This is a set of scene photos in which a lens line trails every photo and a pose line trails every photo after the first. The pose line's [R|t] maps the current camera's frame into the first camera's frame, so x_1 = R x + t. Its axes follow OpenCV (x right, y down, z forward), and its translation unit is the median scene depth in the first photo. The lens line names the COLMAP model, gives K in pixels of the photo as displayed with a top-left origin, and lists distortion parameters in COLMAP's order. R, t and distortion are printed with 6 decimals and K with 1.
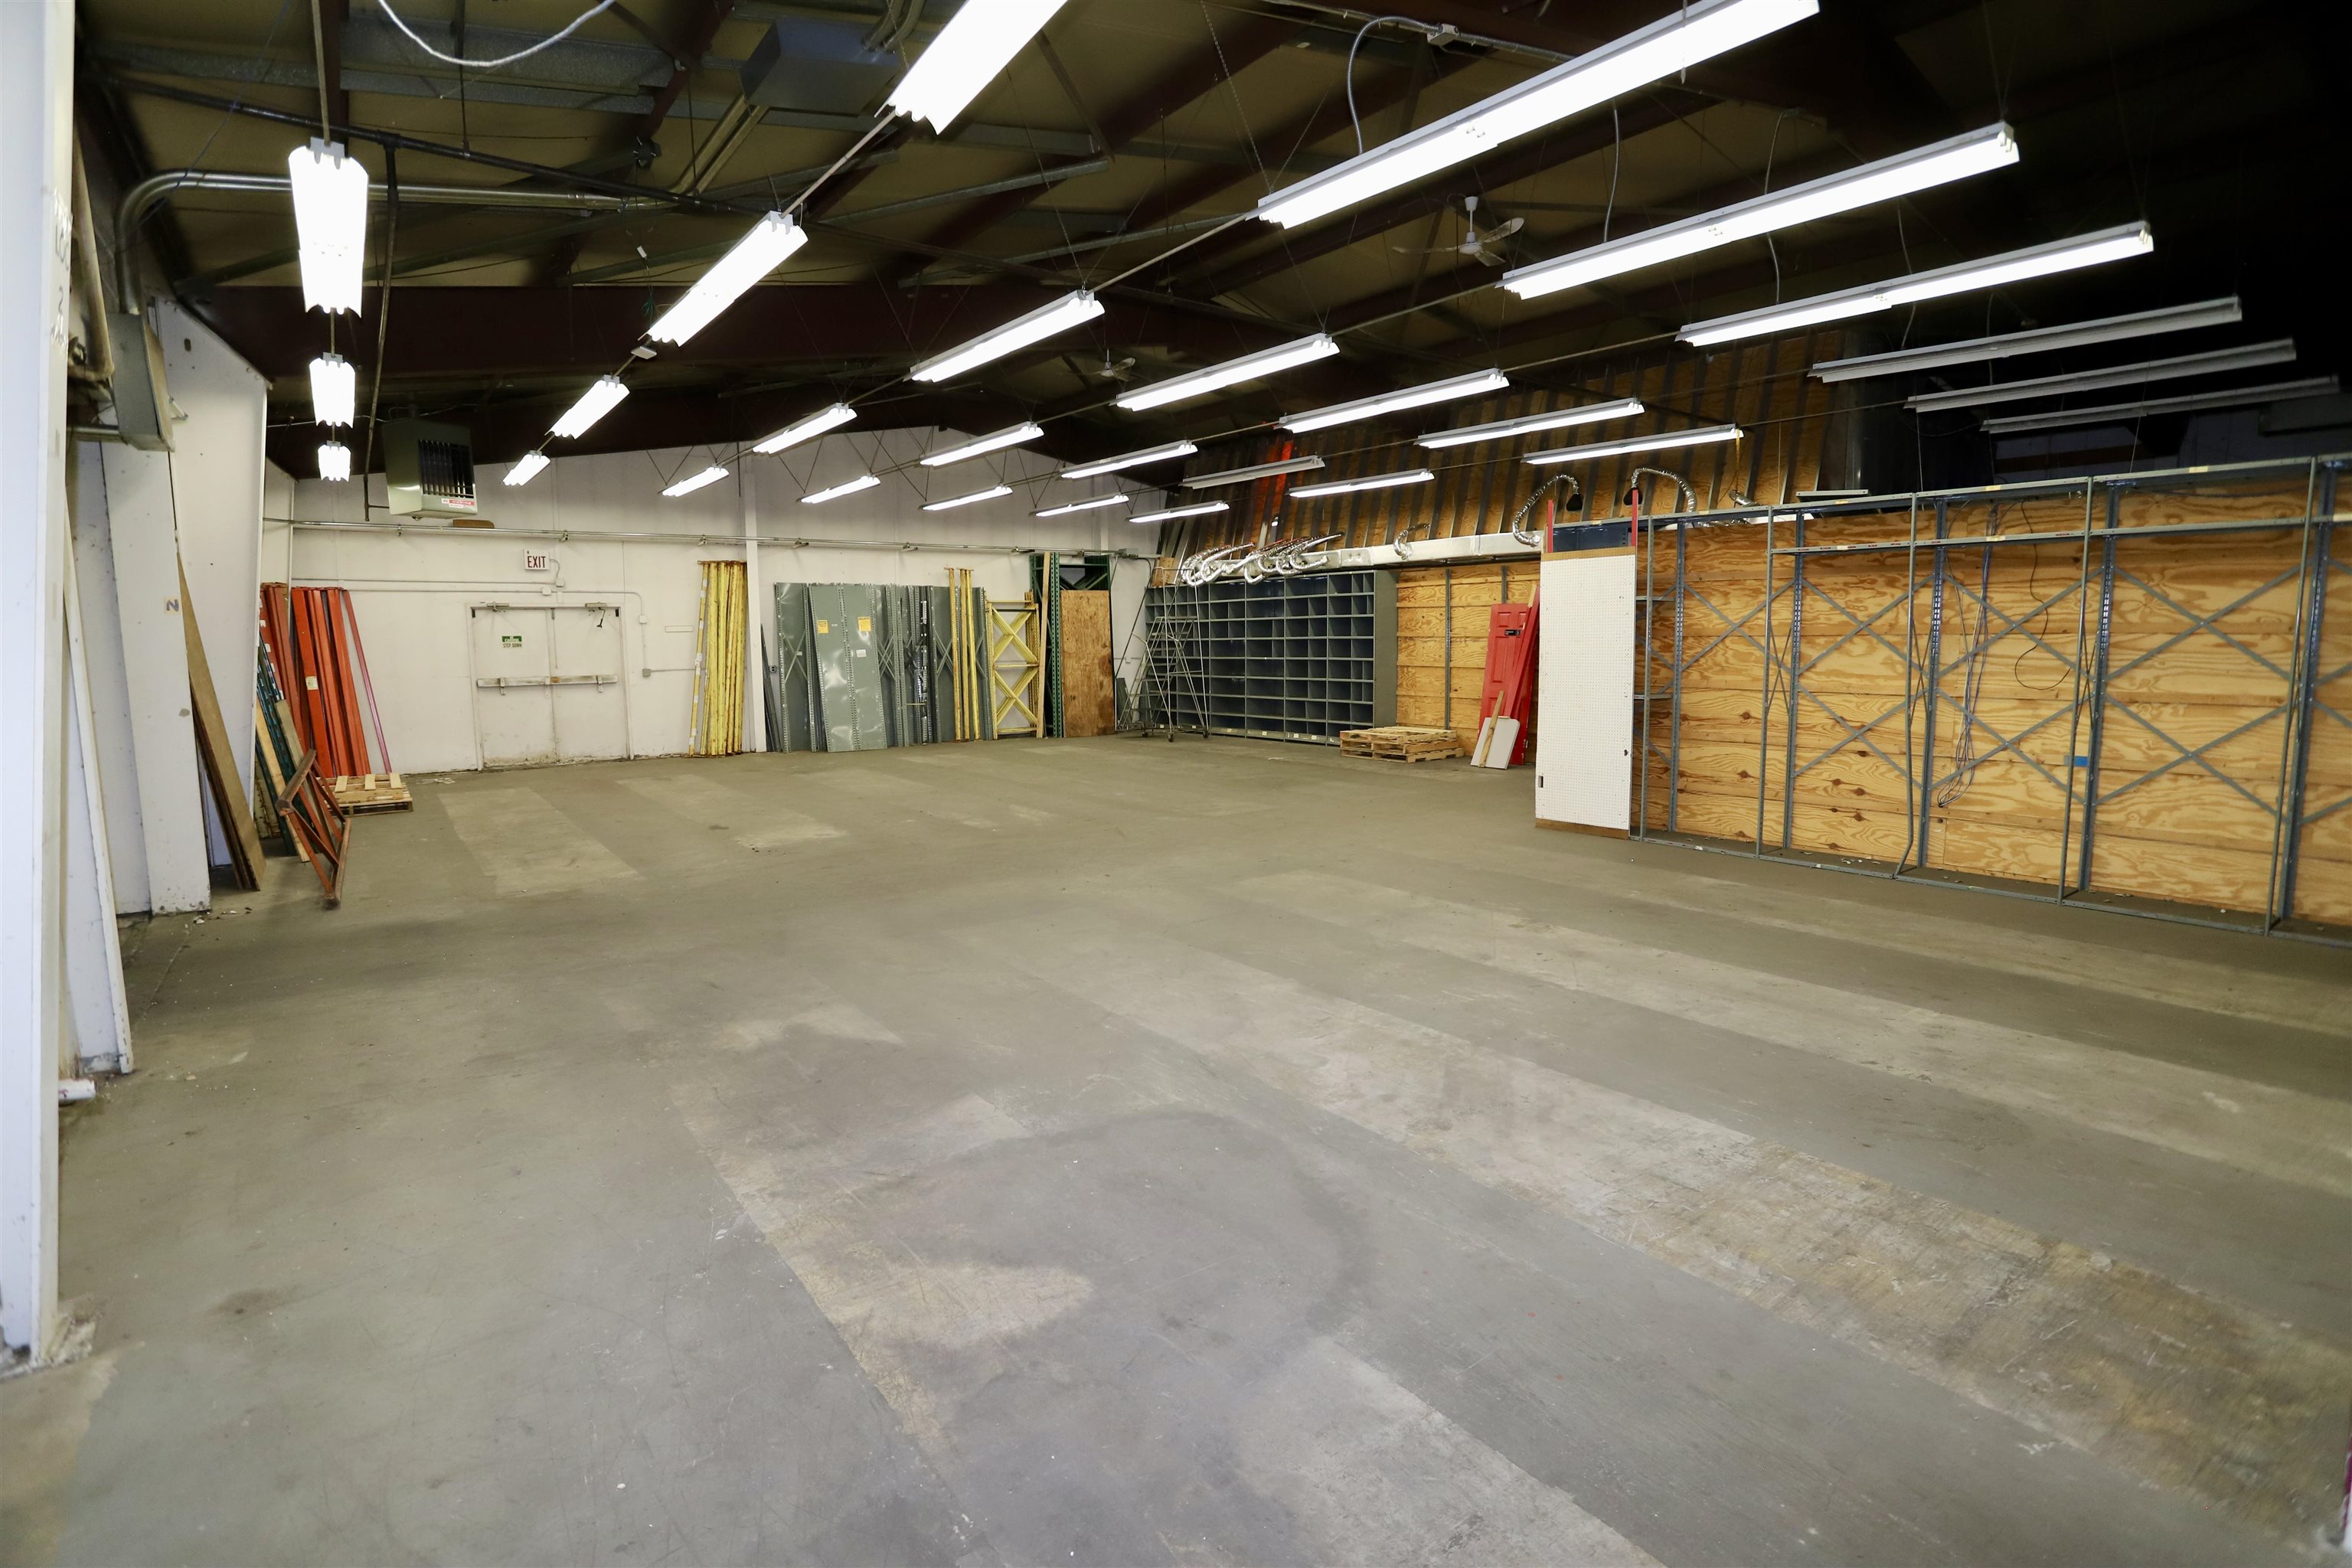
lens RADIAL K [[1136.4, 0, 1173.1], [0, 1136.4, 783.2], [0, 0, 1]] dist [-0.051324, 0.017871]
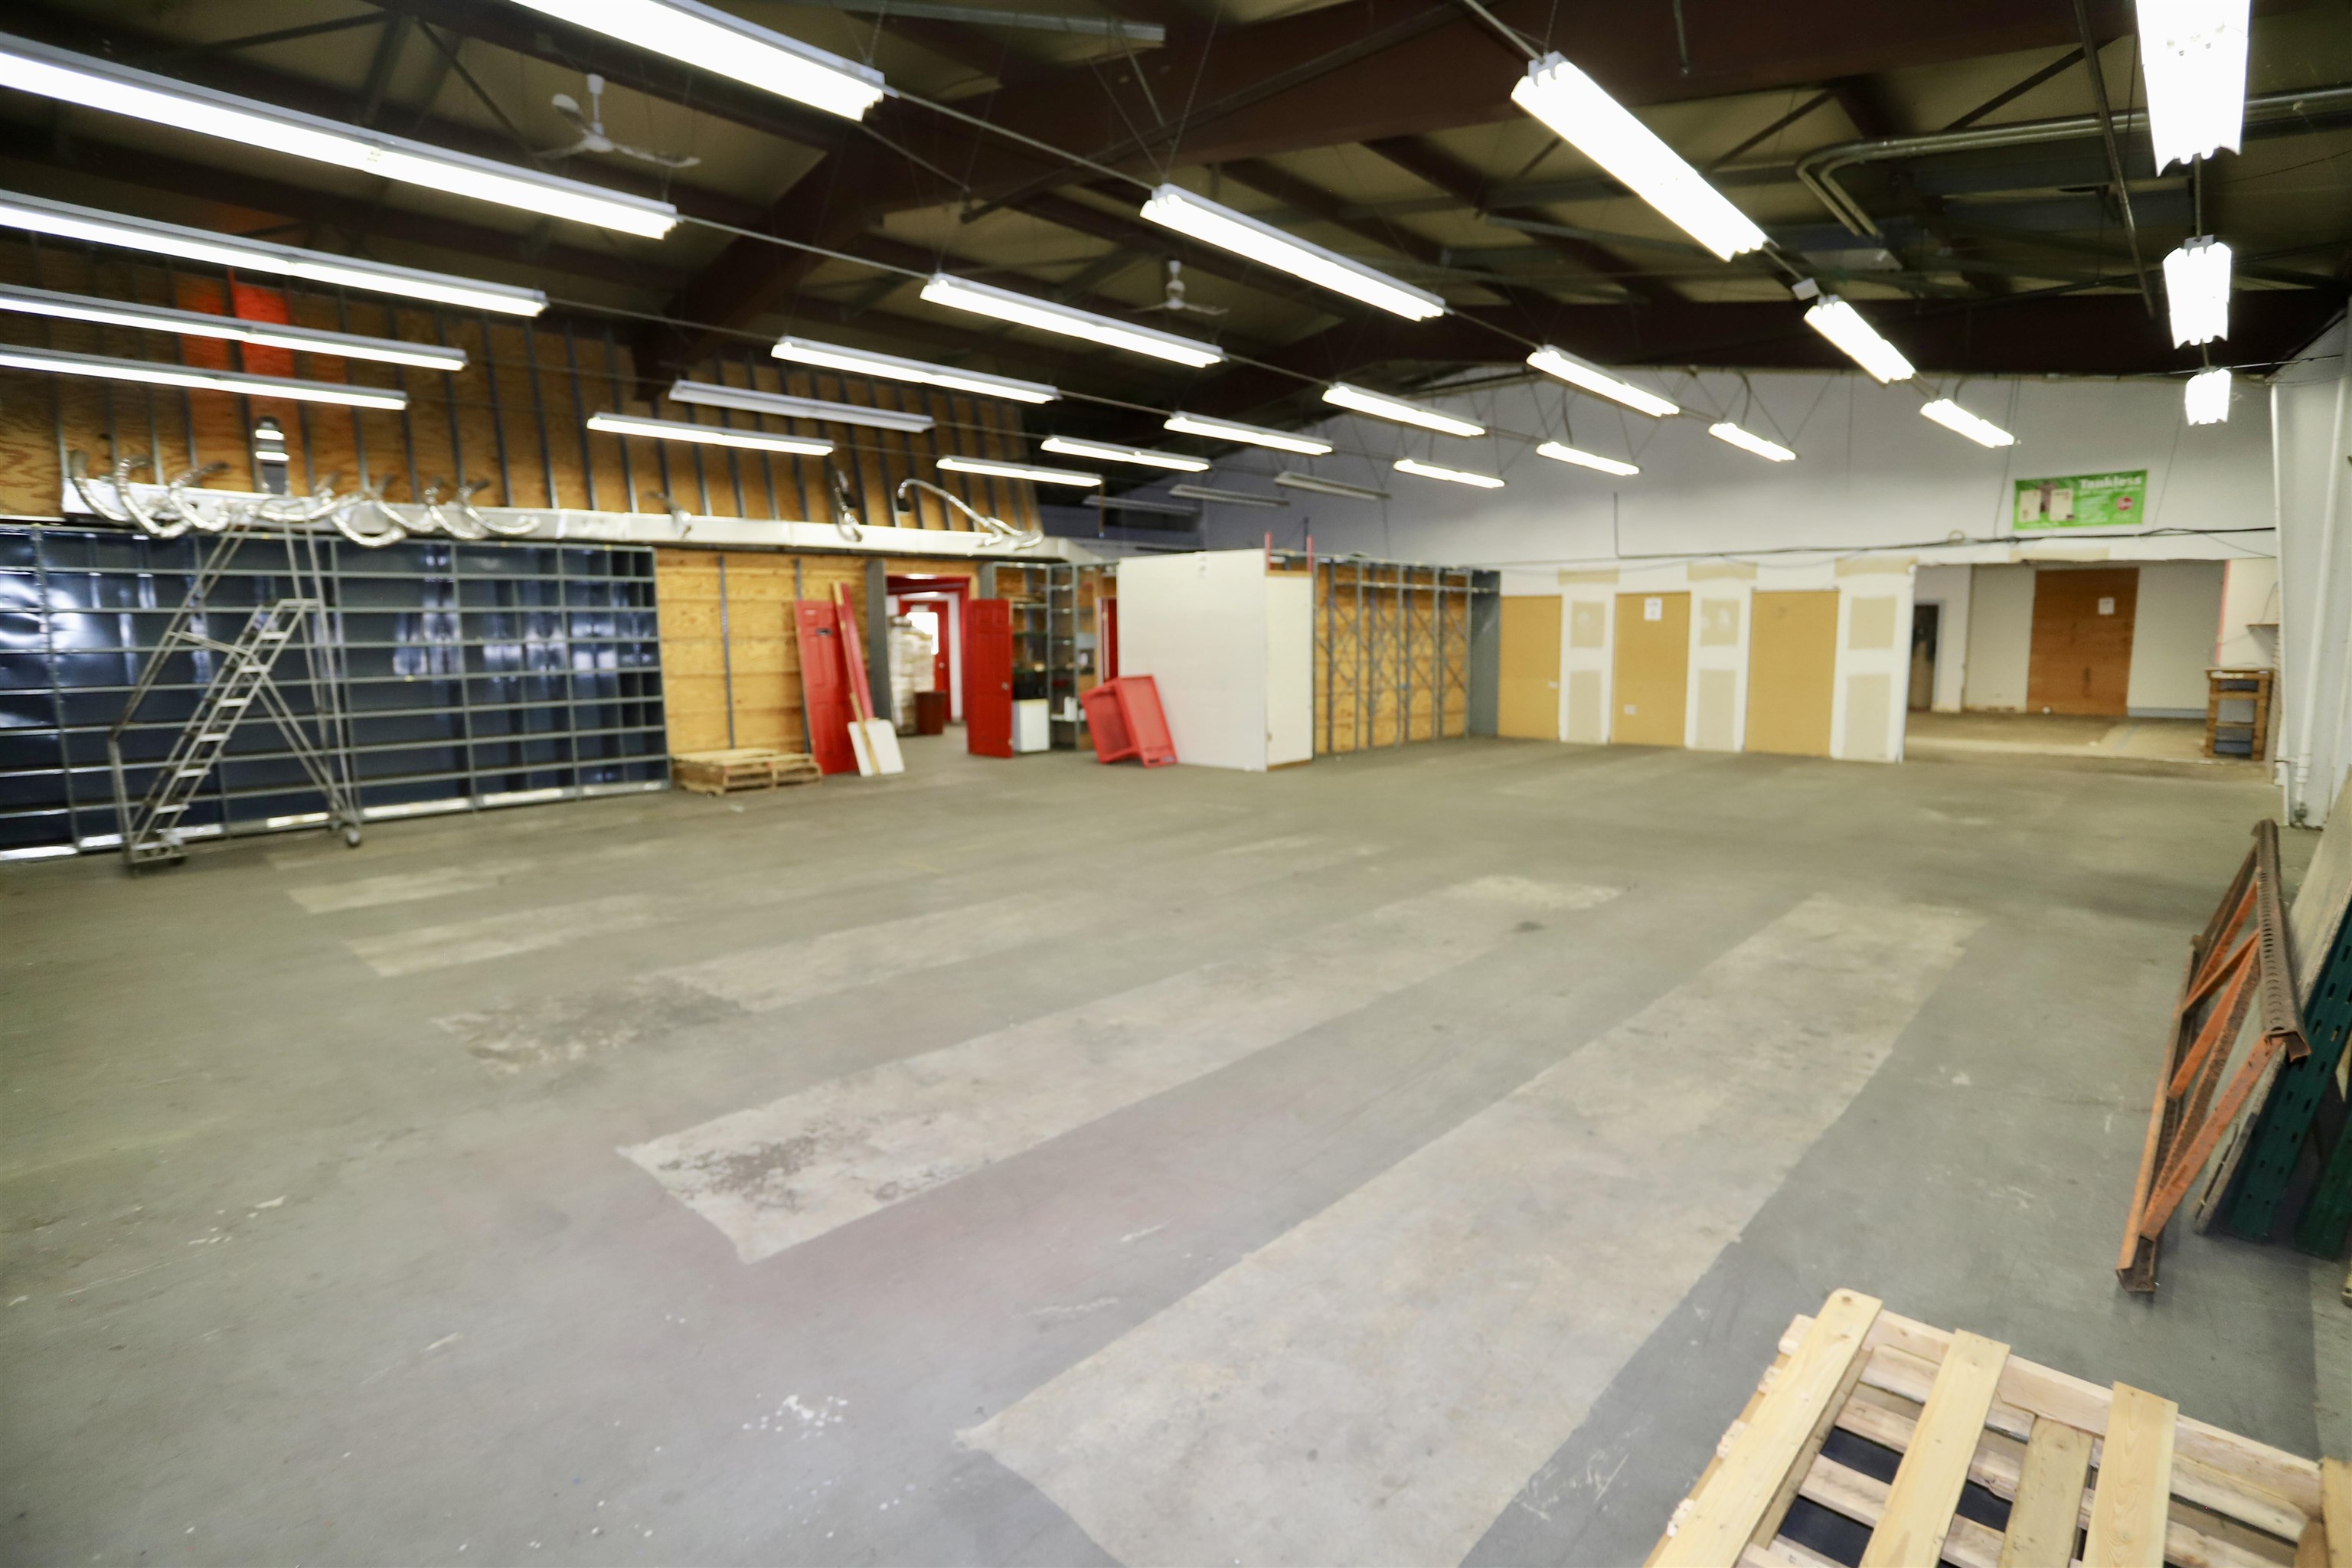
lens RADIAL K [[1136.4, 0, 1171.6], [0, 1136.4, 776.9], [0, 0, 1]] dist [-0.051324, 0.017871]
pose [[-0.181857, -0.114278, 0.976662, -0.675139], [0.135769, 0.980793, 0.140042, -0.108871], [-0.973907, 0.158068, -0.162849, 0.899412]]
